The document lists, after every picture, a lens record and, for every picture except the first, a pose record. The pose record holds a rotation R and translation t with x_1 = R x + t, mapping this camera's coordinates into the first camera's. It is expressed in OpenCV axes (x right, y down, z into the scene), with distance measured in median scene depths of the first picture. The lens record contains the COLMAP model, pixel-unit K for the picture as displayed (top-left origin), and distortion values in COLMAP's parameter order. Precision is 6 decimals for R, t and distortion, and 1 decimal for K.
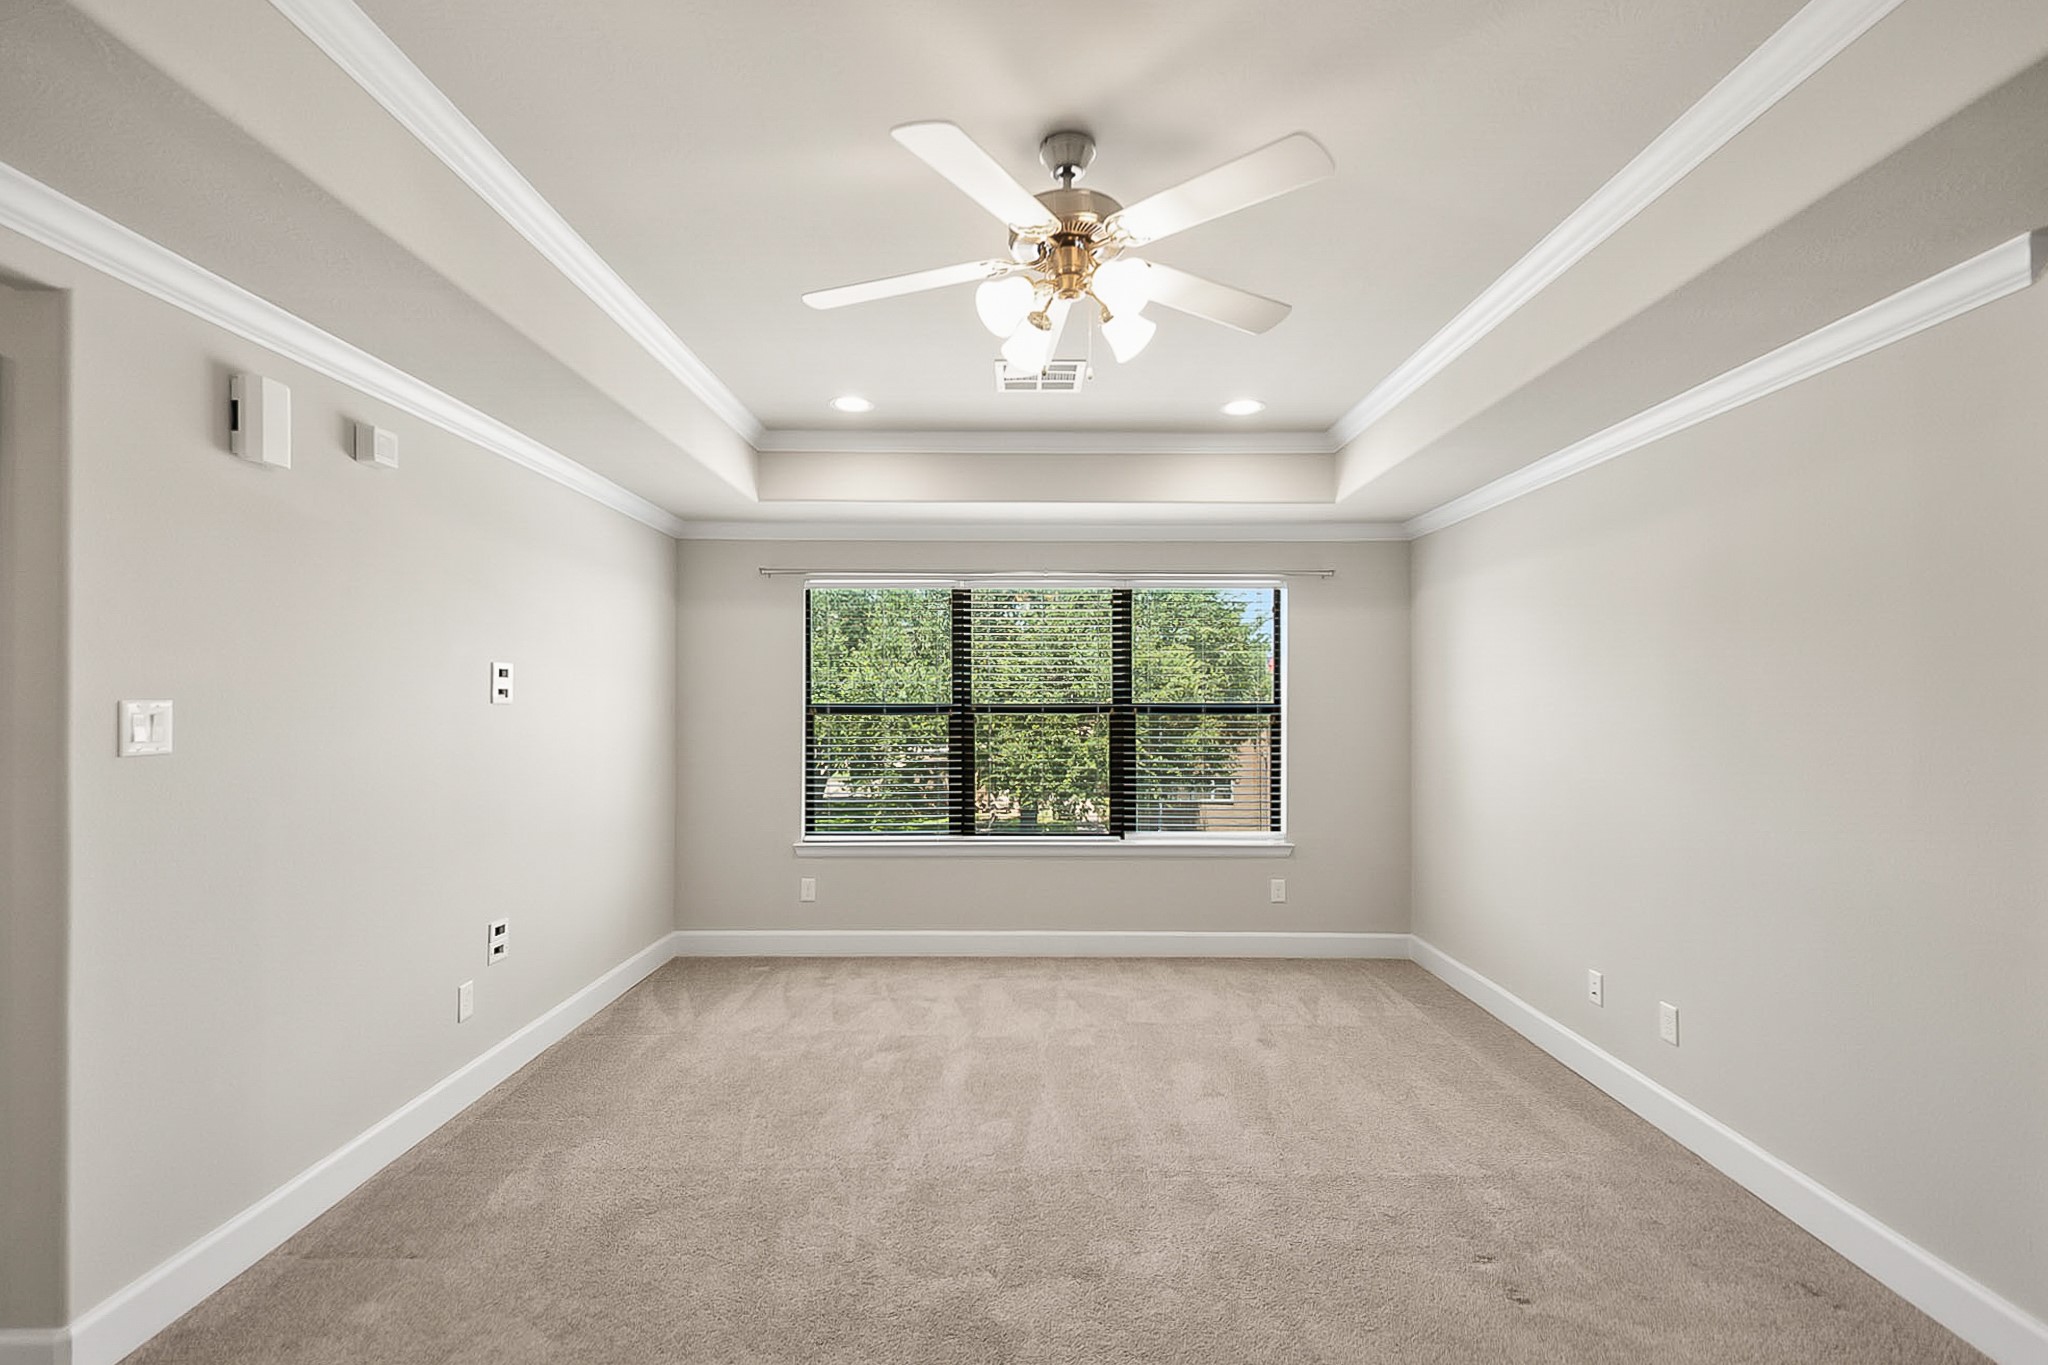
lens RADIAL K [[940.2, 0, 1025.5], [0, 940.2, 697.1], [0, 0, 1]] dist [0.033188, -0.016376]
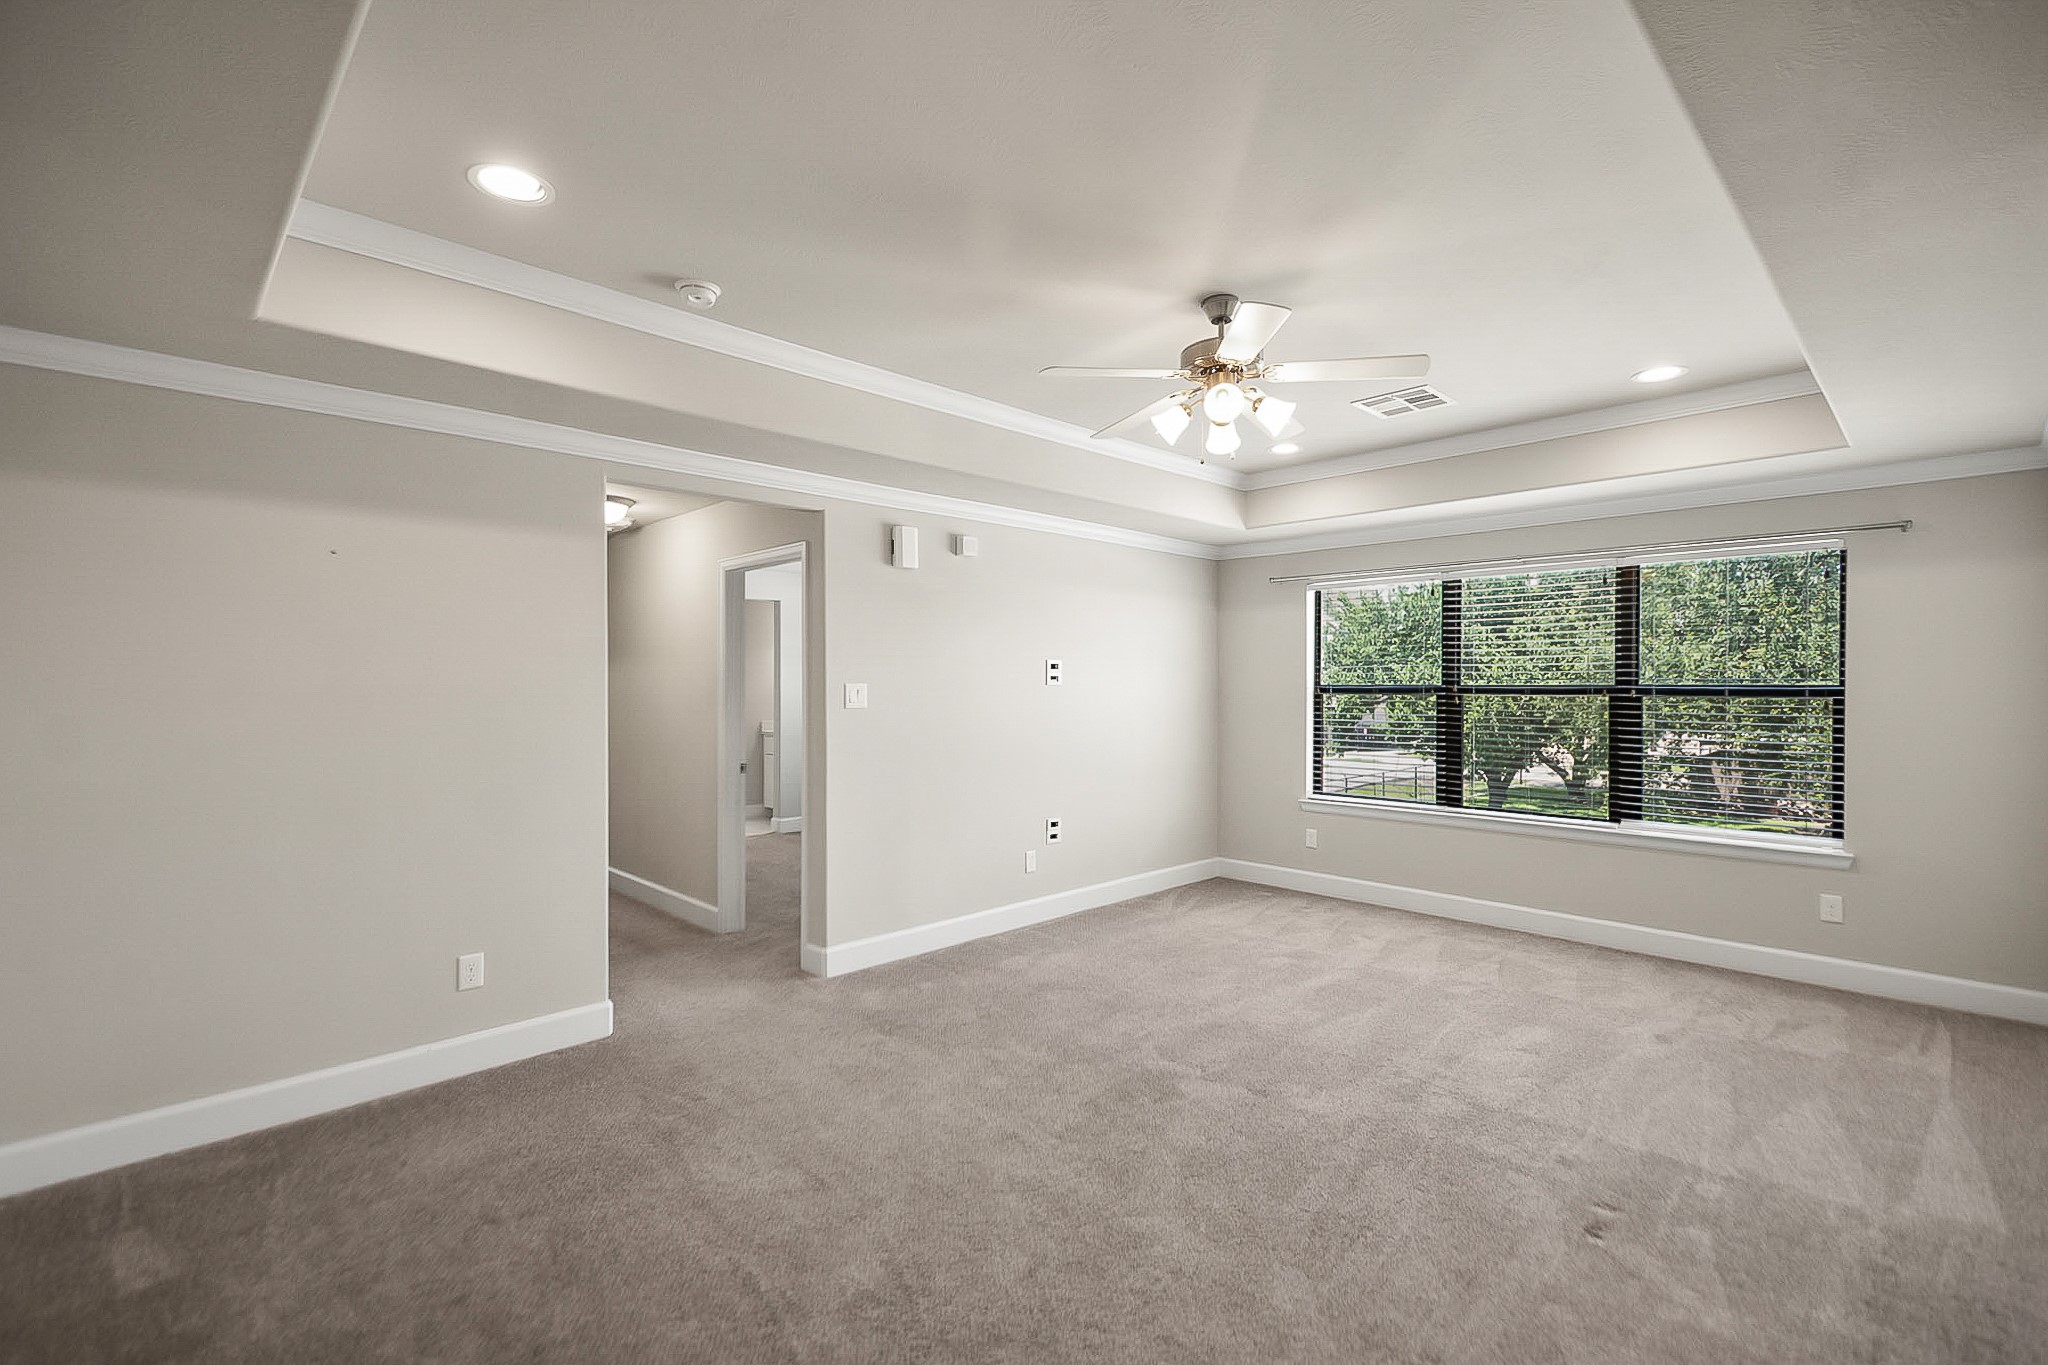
lens RADIAL K [[924.4, 0, 1034.5], [0, 924.4, 690.6], [0, 0, 1]] dist [0.032294, -0.019520]
pose [[0.700454, 0.004954, -0.713681, 0.458344], [0.004796, 0.999921, 0.011649, -0.001929], [0.713682, -0.011582, 0.700374, -0.109345]]
